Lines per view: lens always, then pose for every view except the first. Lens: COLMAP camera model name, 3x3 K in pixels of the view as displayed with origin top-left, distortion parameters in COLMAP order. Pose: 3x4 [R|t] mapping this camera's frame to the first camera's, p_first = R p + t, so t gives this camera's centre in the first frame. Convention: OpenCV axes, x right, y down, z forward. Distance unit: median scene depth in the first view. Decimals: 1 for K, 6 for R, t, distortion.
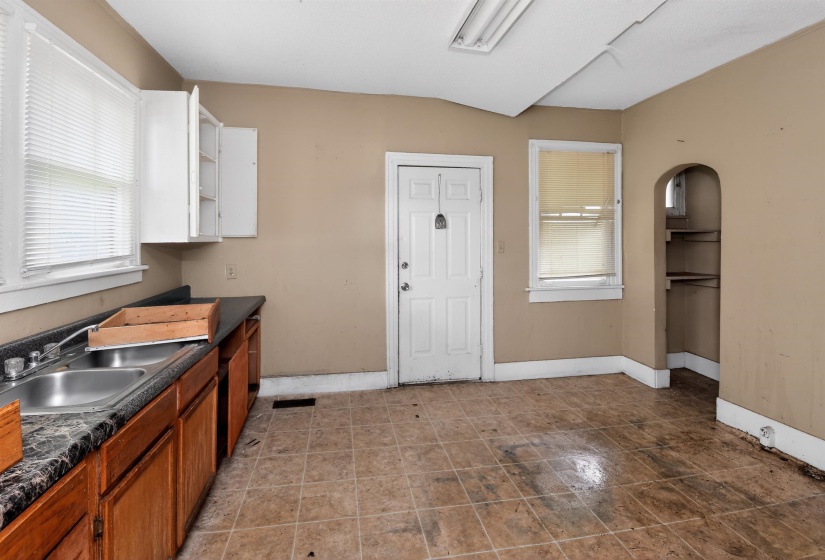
lens RADIAL K [[363.8, 0, 410.8], [0, 363.8, 251.0], [0, 0, 1]] dist [0.000264, -0.008685]
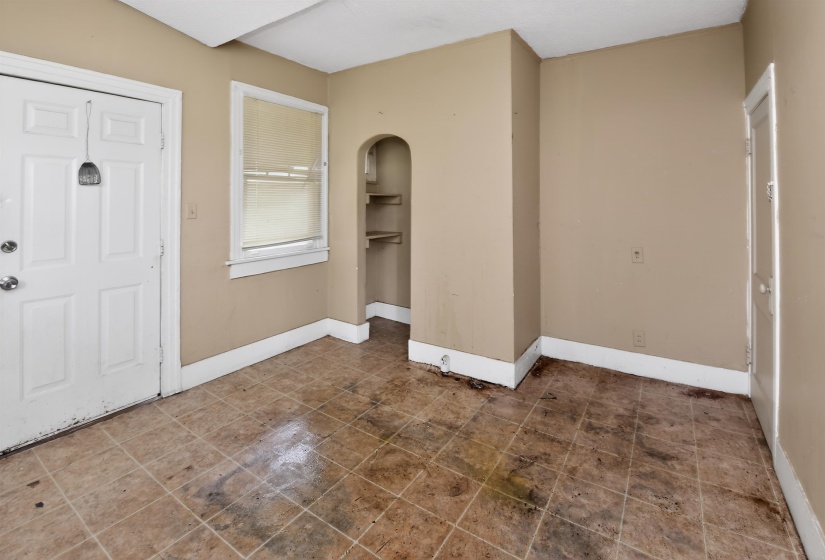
lens RADIAL K [[381.8, 0, 428.1], [0, 381.8, 195.8], [0, 0, 1]] dist [-0.000955, -0.007345]
pose [[0.683516, 0.011992, 0.729837, 0.001704], [0.022216, 0.999060, -0.037221, -0.004296], [-0.729597, 0.041656, 0.682608, 0.118303]]
